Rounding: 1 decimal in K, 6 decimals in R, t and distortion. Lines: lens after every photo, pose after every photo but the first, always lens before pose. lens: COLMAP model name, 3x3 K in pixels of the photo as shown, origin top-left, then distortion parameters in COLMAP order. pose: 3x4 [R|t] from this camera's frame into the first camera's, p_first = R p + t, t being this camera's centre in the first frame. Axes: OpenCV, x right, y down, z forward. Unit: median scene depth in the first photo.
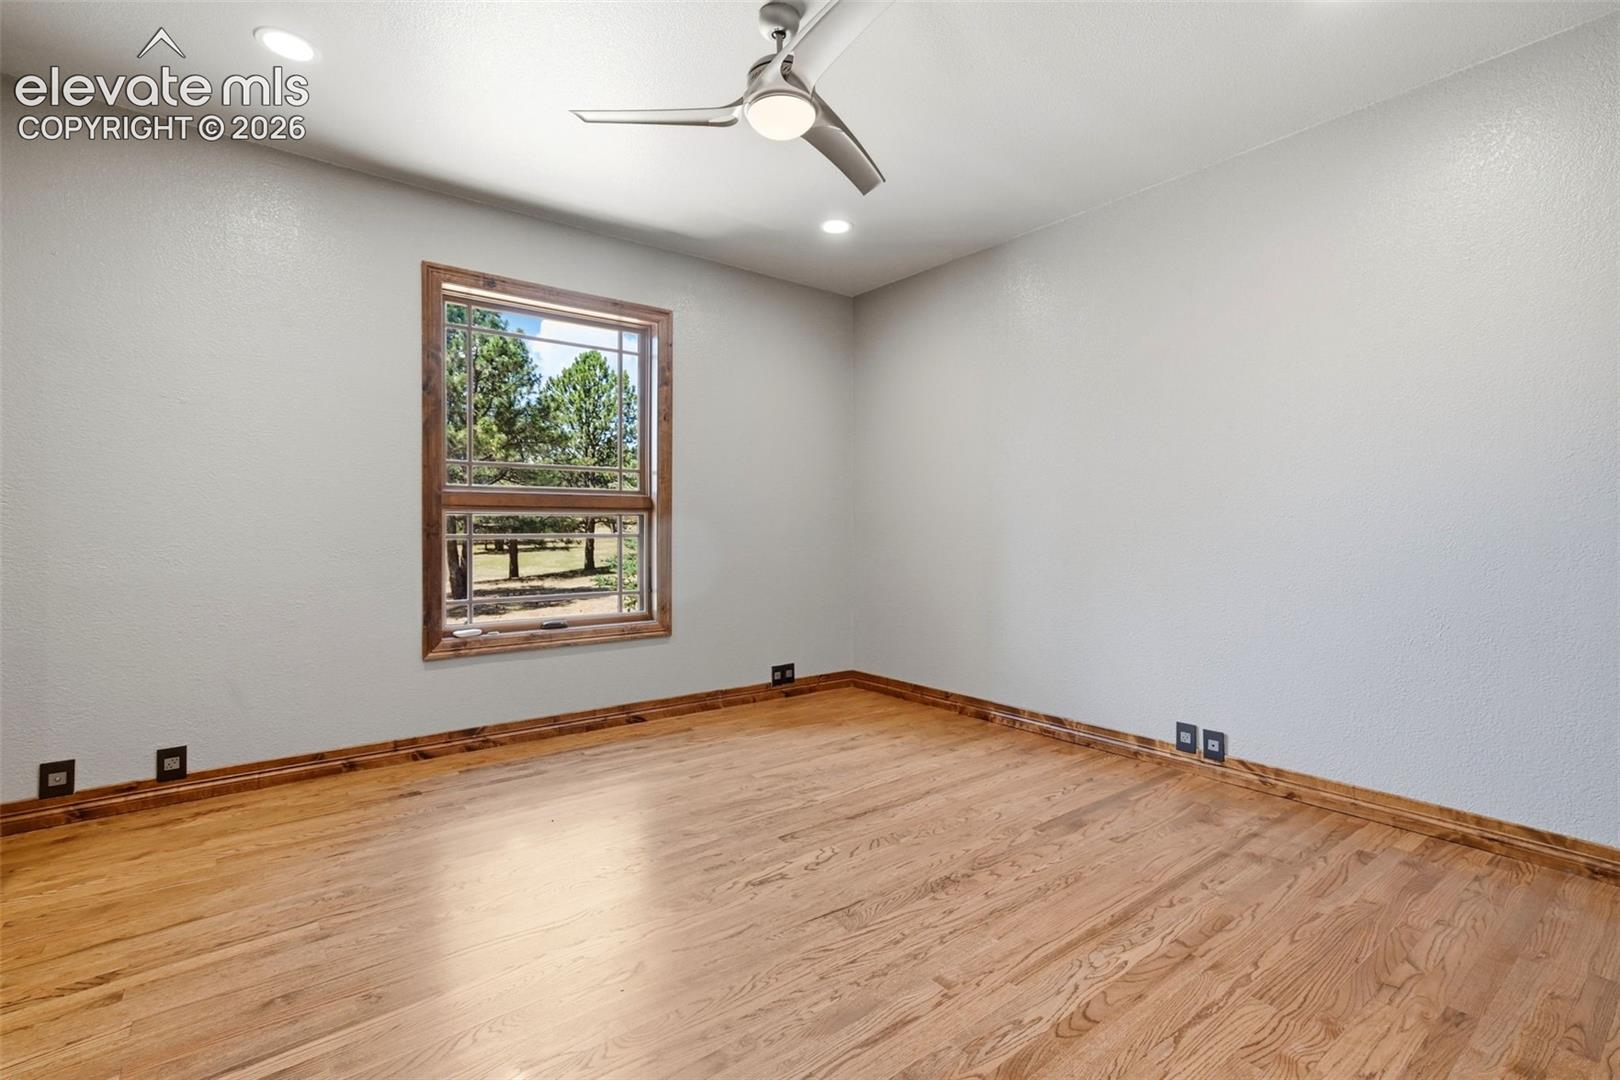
lens RADIAL K [[740.1, 0, 810.4], [0, 740.1, 532.6], [0, 0, 1]] dist [0.005047, 0.001811]
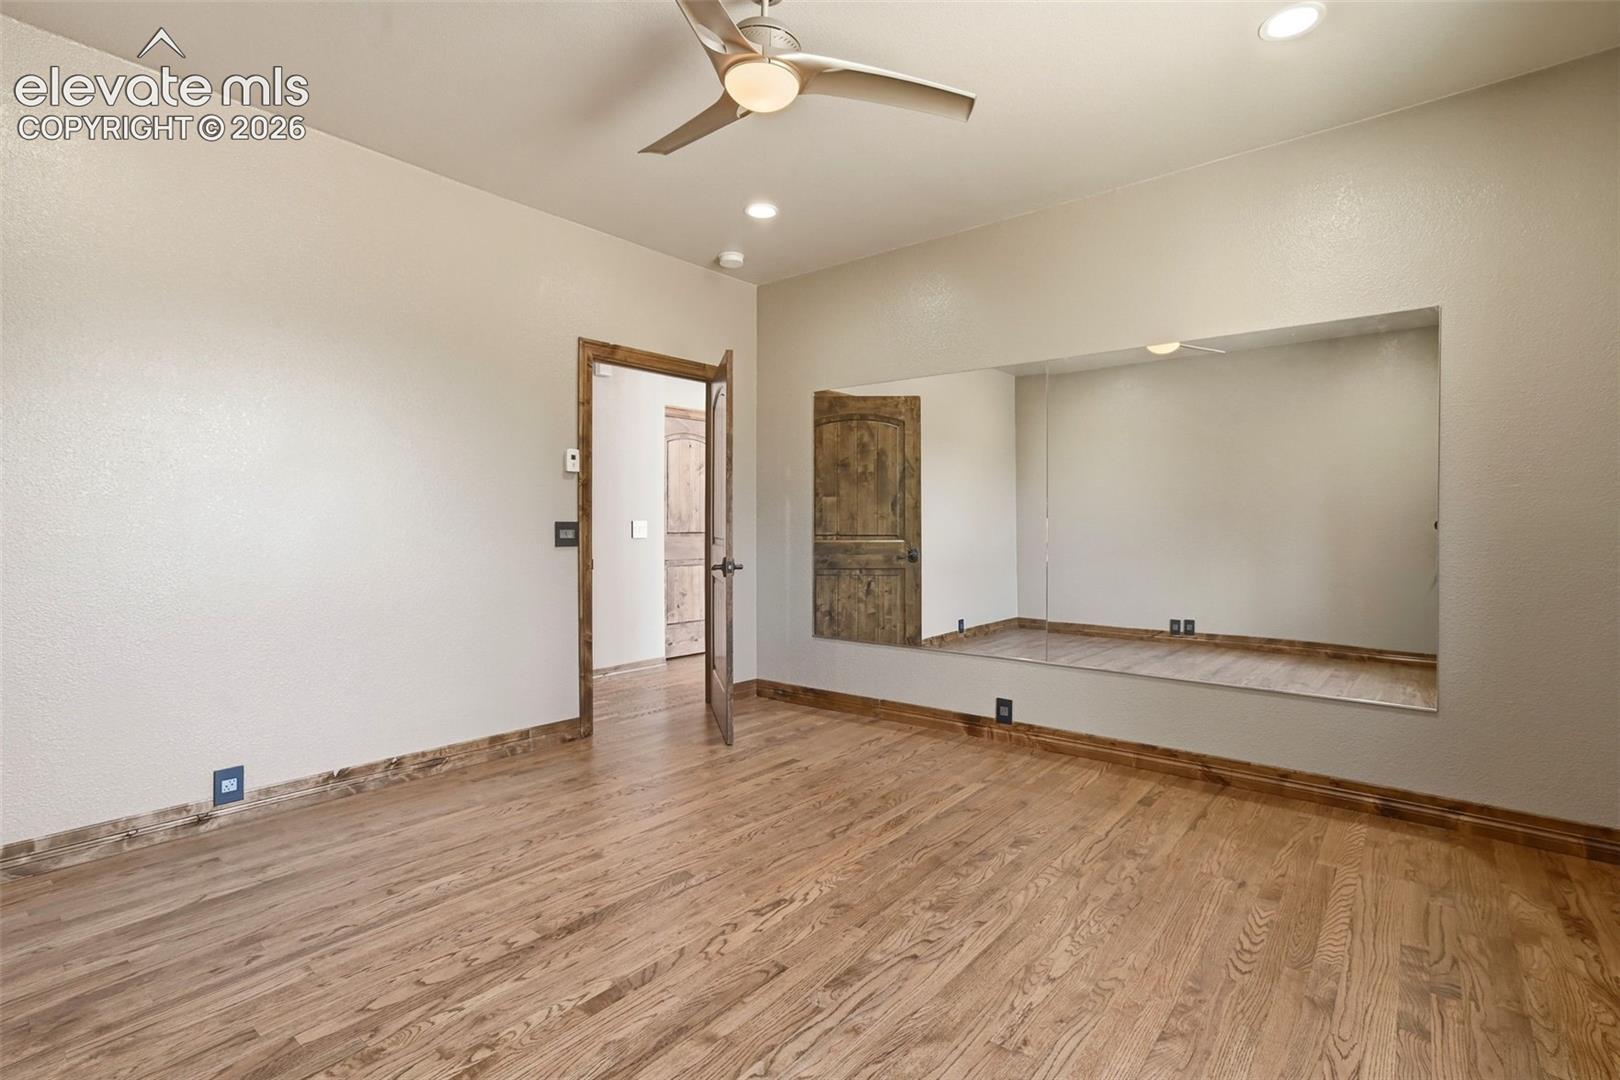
lens RADIAL K [[740.1, 0, 810.0], [0, 740.1, 534.2], [0, 0, 1]] dist [0.005047, 0.001811]
pose [[-0.975518, 0.000866, -0.219918, 0.103112], [-0.004273, 0.999729, 0.022891, -0.022517], [0.219879, 0.023271, -0.975250, 1.925284]]
